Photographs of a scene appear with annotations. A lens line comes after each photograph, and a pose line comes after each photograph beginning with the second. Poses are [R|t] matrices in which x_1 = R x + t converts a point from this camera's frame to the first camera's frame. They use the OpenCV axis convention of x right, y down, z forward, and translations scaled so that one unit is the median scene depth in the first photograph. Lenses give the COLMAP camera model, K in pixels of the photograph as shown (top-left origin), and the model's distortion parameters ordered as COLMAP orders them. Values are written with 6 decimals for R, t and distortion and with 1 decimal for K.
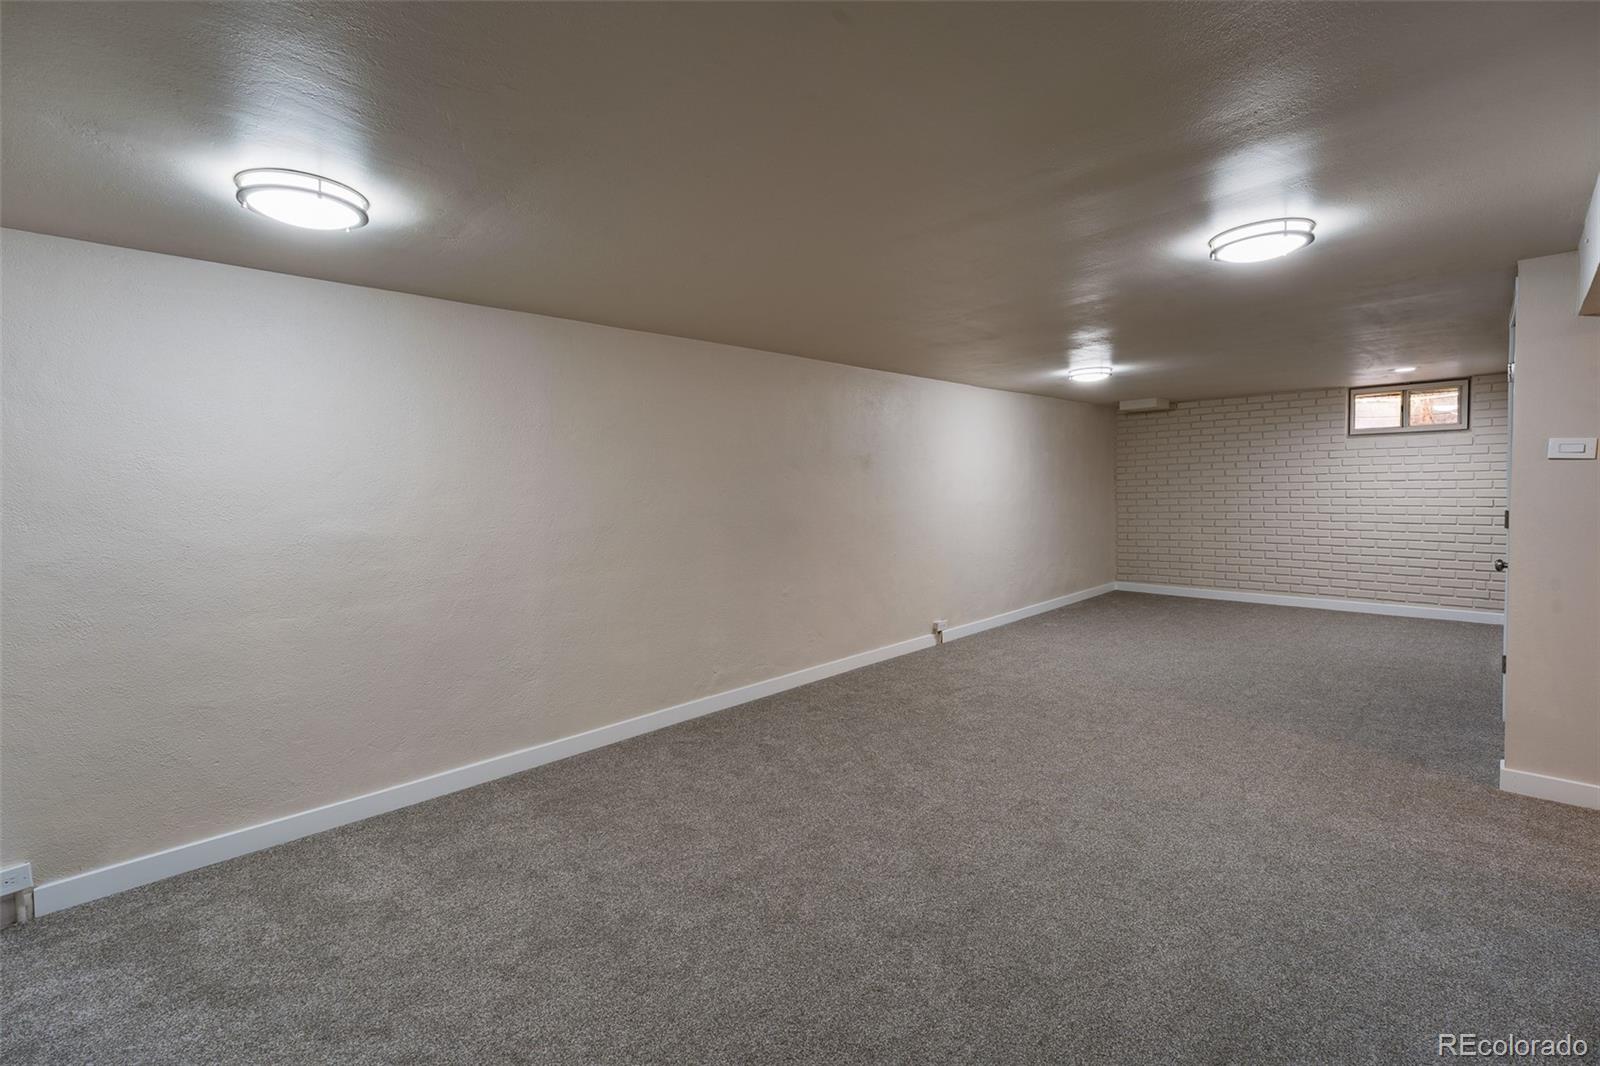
lens RADIAL K [[697.2, 0, 788.2], [0, 697.2, 496.4], [0, 0, 1]] dist [0.016048, -0.000617]
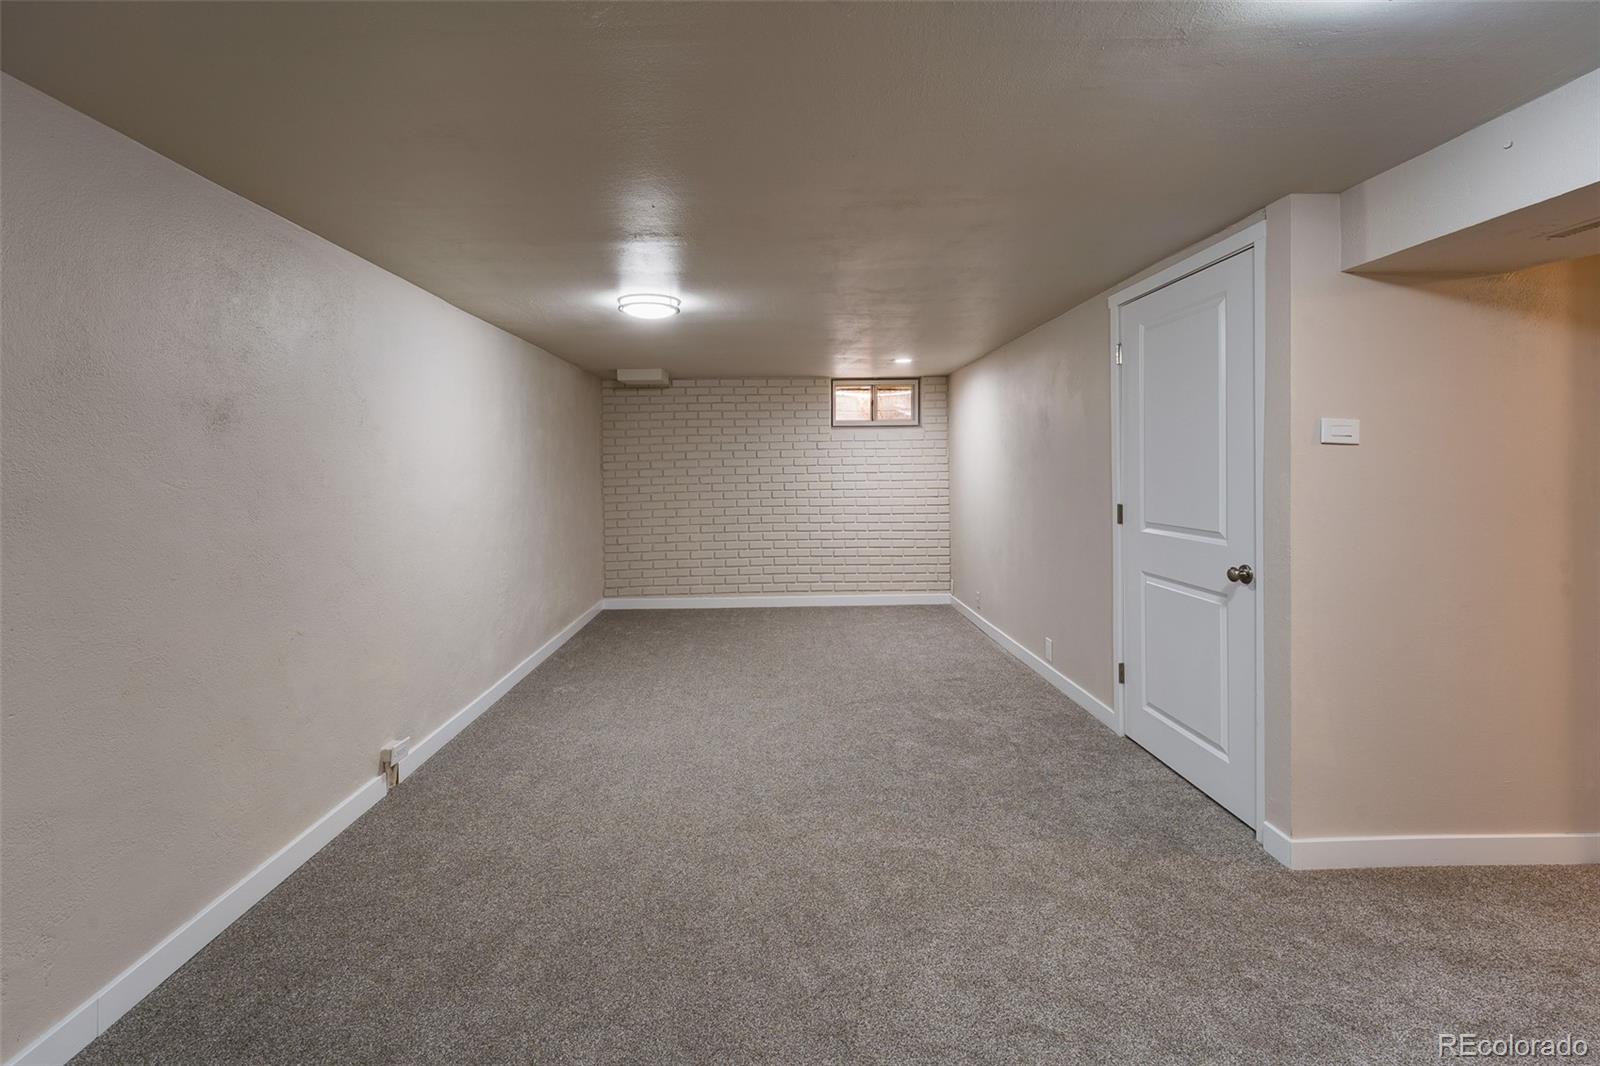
lens RADIAL K [[697.2, 0, 788.2], [0, 697.2, 496.4], [0, 0, 1]] dist [0.016048, -0.000617]
pose [[0.668930, -0.020337, 0.743047, 0.029542], [0.012073, 0.999791, 0.016496, -0.006284], [-0.743228, -0.002064, 0.669035, 0.408747]]
